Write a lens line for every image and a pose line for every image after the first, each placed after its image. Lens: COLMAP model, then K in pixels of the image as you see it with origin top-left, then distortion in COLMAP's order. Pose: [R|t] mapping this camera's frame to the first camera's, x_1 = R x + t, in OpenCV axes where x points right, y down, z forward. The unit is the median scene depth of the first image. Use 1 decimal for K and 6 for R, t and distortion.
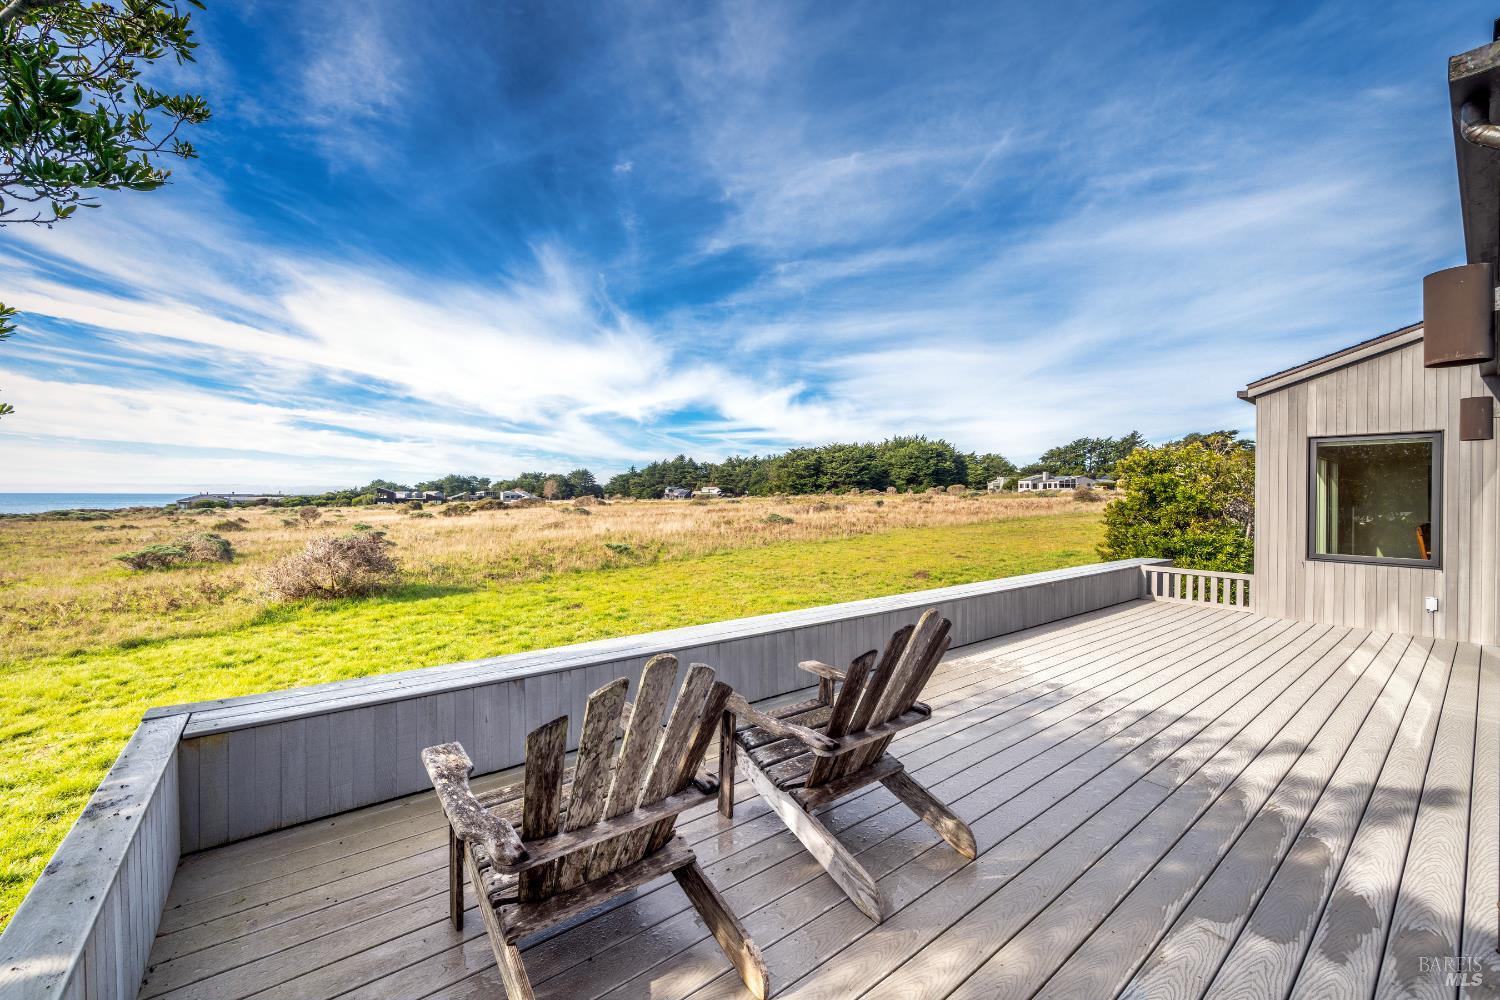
lens RADIAL K [[586.5, 0, 742.0], [0, 586.5, 502.1], [0, 0, 1]] dist [-0.007768, -0.000040]
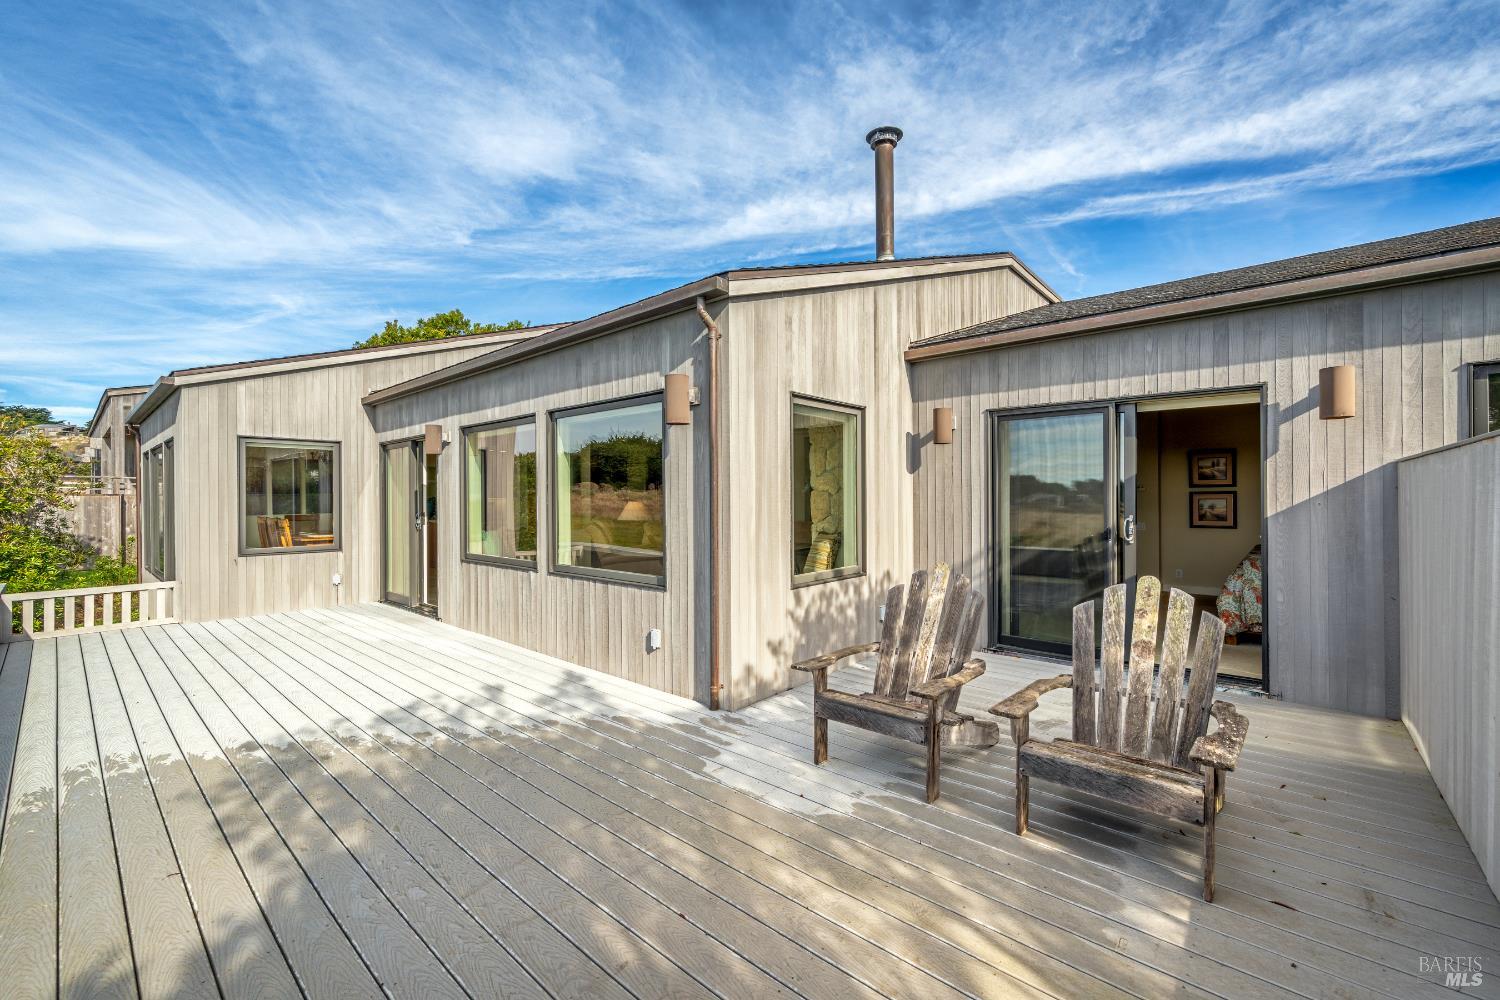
lens RADIAL K [[586.5, 0, 752.7], [0, 586.5, 502.4], [0, 0, 1]] dist [-0.007768, -0.000040]
pose [[-0.209802, -0.012522, 0.977664, -0.332886], [0.010492, 0.999832, 0.015057, -0.001896], [-0.977688, 0.013417, -0.209635, 0.545376]]
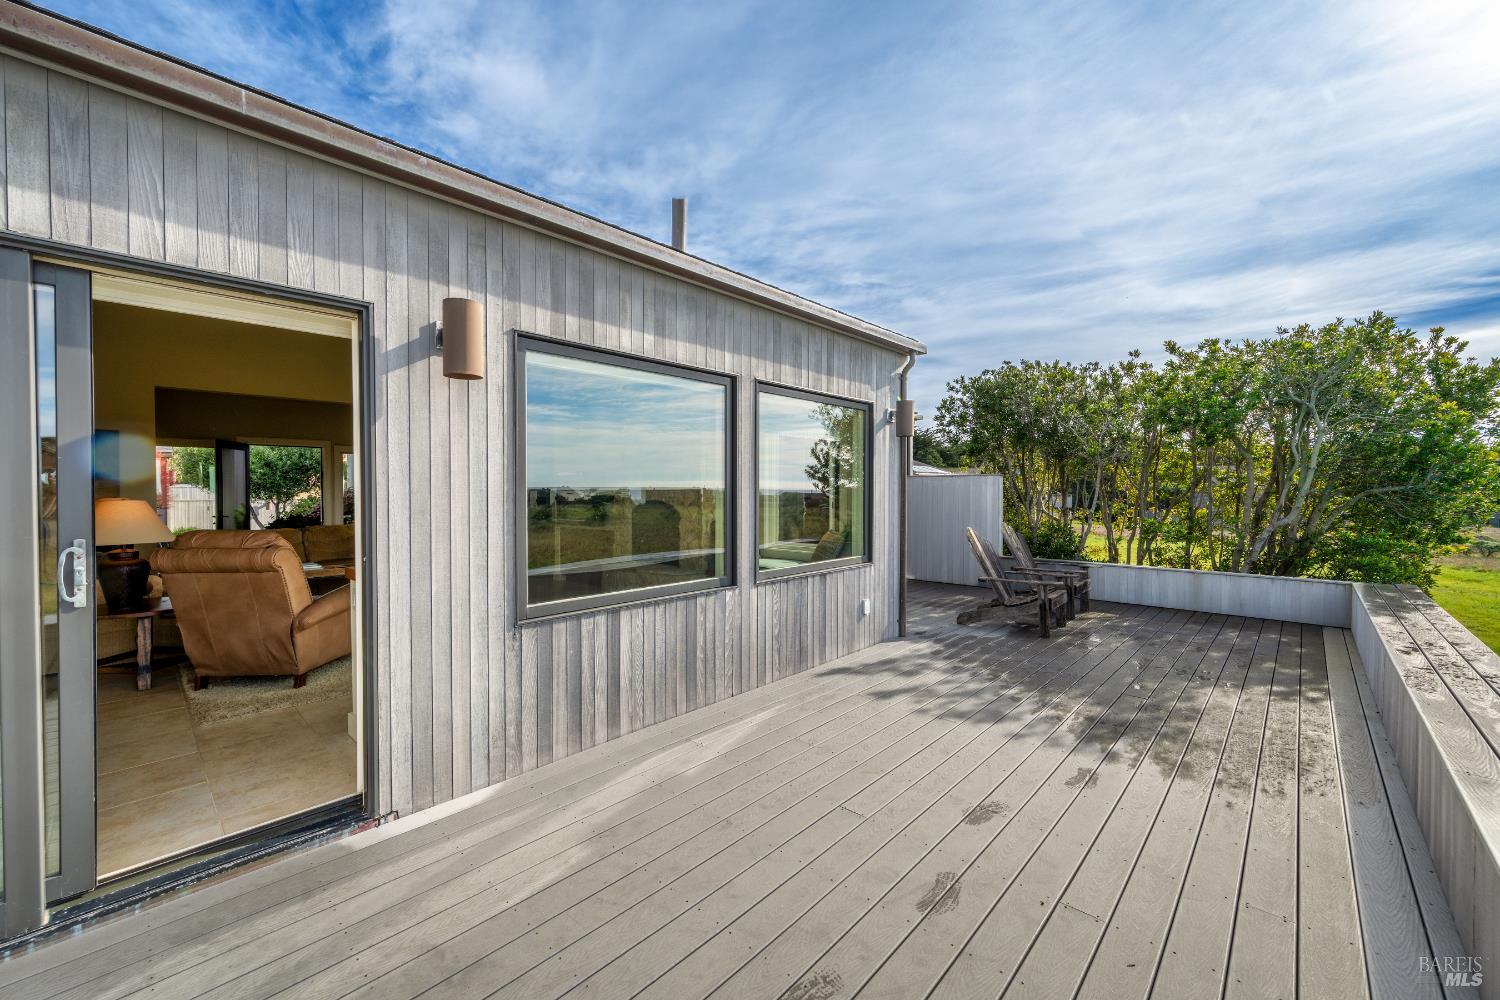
lens RADIAL K [[586.5, 0, 743.3], [0, 586.5, 496.0], [0, 0, 1]] dist [-0.007768, -0.000040]
pose [[-0.986720, -0.019295, -0.161280, 1.146806], [-0.022894, 0.999528, 0.020486, -0.014196], [0.160808, 0.023907, -0.986696, 1.691925]]
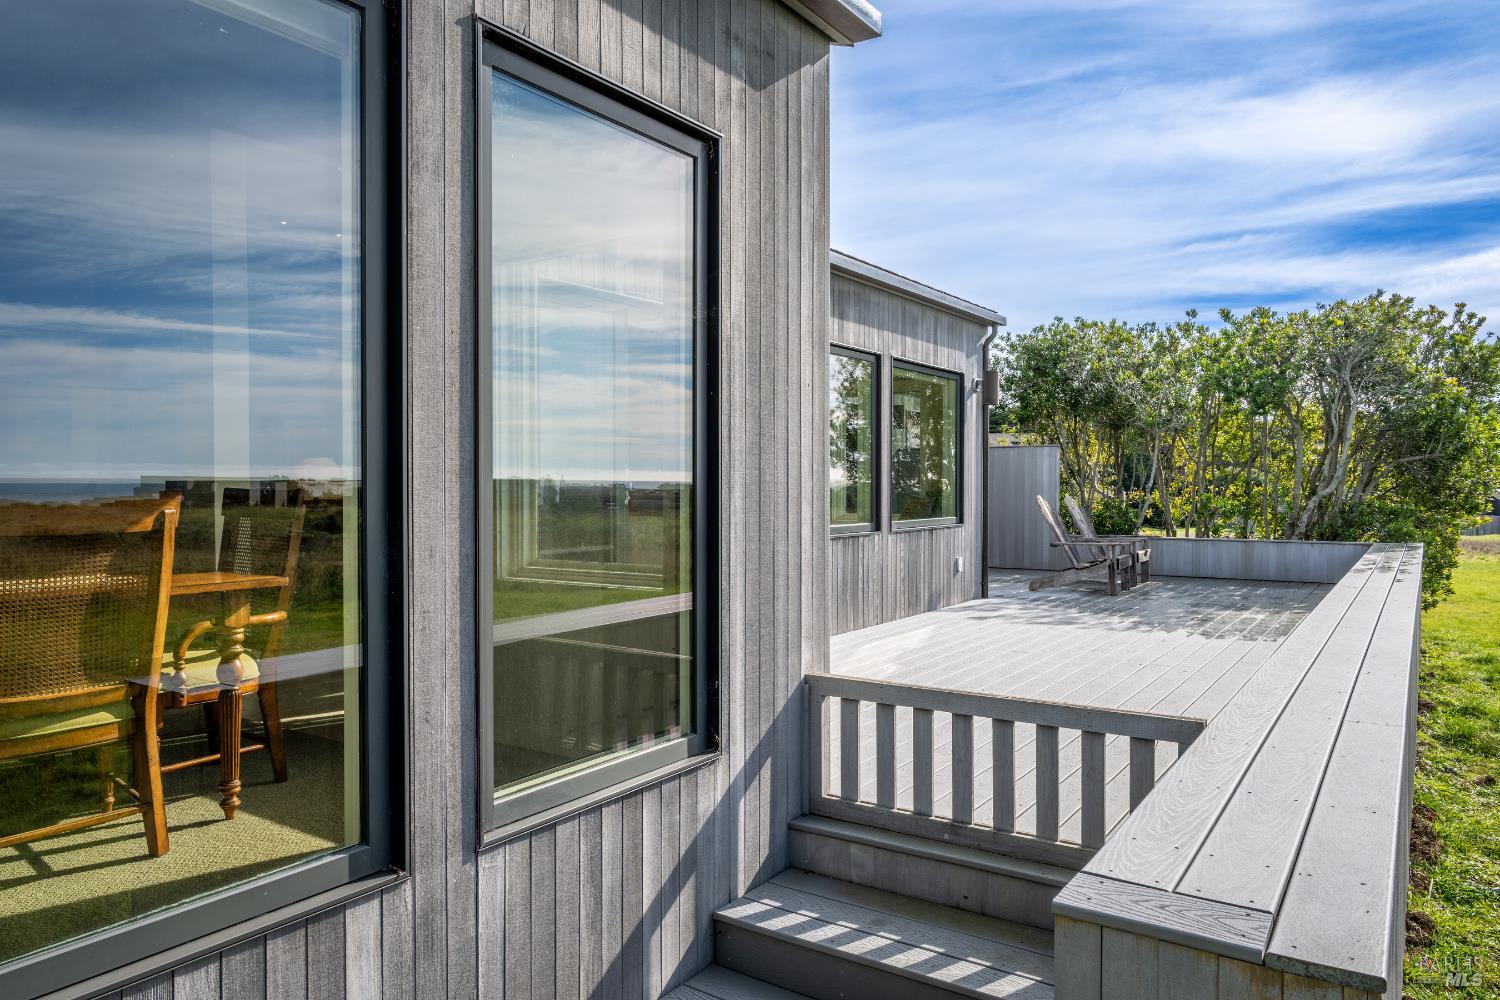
lens RADIAL K [[1005.9, 0, 742.4], [0, 1005.9, 497.0], [0, 0, 1]] dist [-0.006764, -0.002663]
pose [[-0.947367, -0.014294, -0.319829, 1.890364], [-0.021421, 0.999594, 0.018776, 0.056607], [0.319431, 0.024639, -0.947289, 2.518406]]
